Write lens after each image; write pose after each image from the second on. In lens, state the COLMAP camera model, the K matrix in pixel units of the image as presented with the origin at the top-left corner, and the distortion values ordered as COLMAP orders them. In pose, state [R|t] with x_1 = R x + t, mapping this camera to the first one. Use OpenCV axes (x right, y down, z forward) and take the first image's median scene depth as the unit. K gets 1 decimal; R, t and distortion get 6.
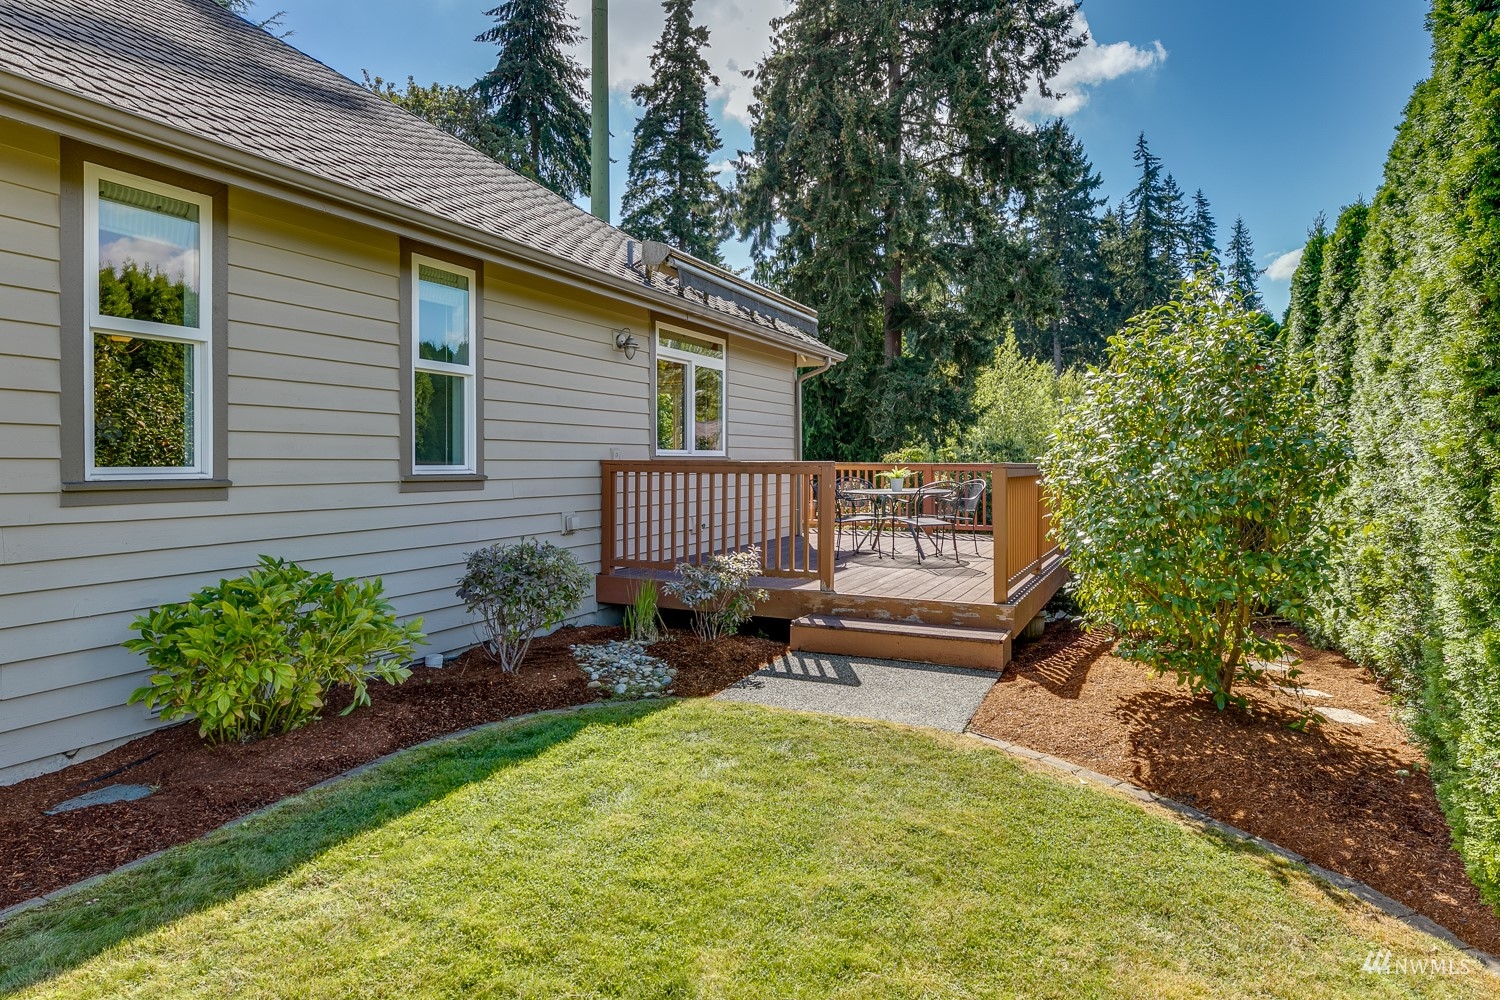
lens RADIAL K [[848.7, 0, 770.2], [0, 848.7, 455.2], [0, 0, 1]] dist [0.015007, 0.001310]
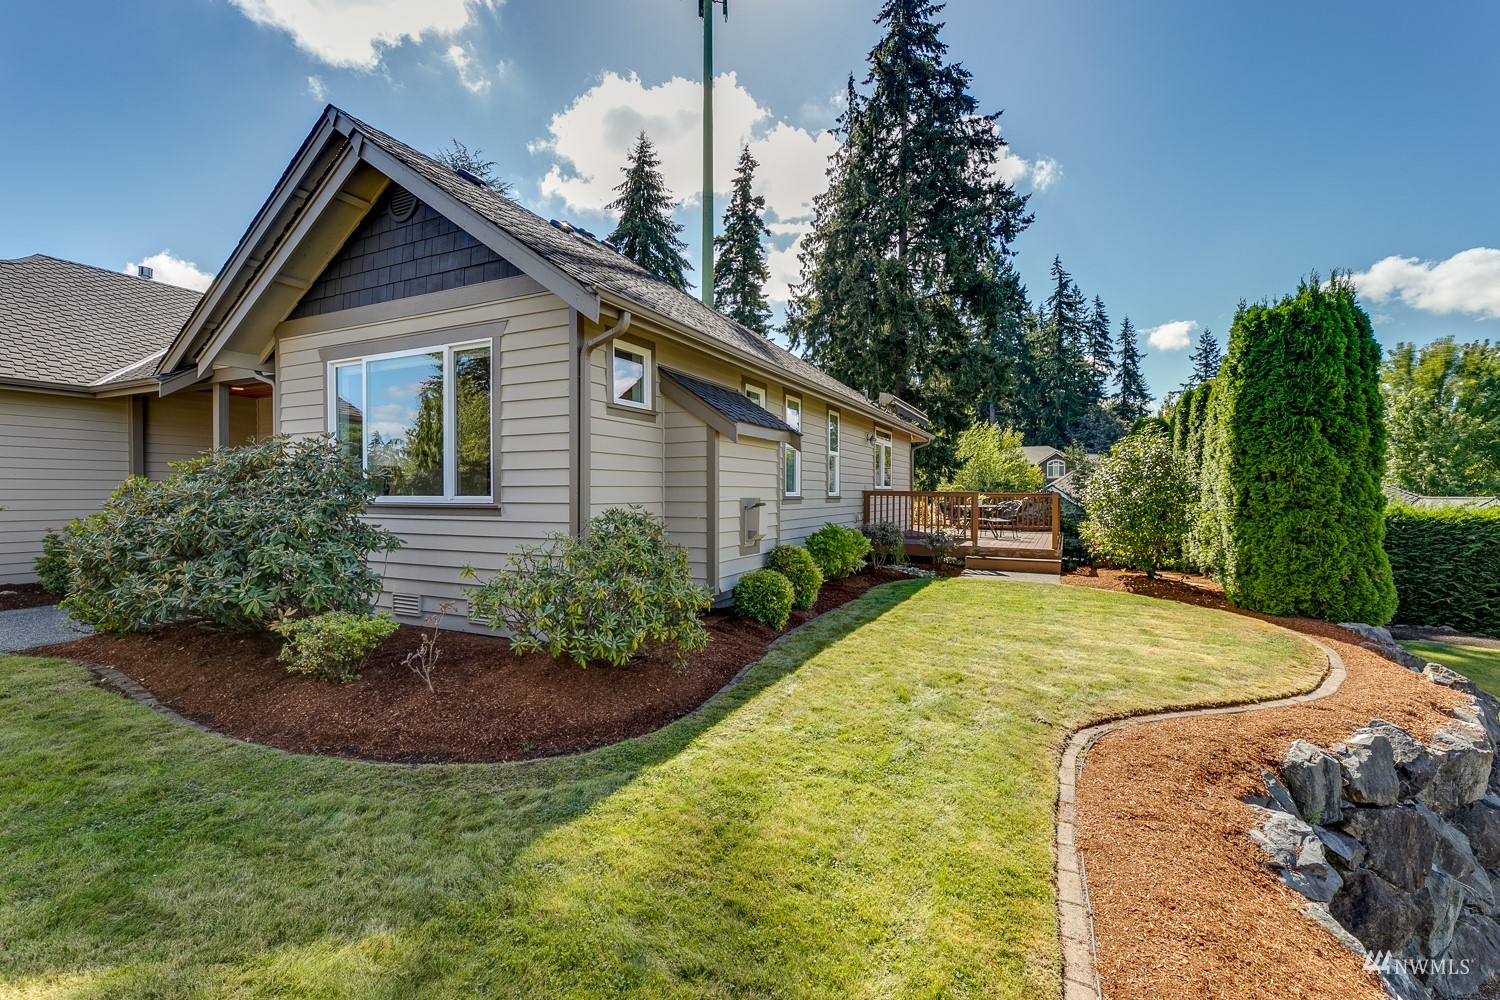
lens RADIAL K [[617.2, 0, 750.6], [0, 617.2, 502.7], [0, 0, 1]] dist [-0.002364, -0.000075]
pose [[0.999188, 0.004012, -0.040087, -0.064964], [-0.003059, 0.999712, 0.023803, 0.000044], [0.040171, -0.023661, 0.998913, -0.098418]]
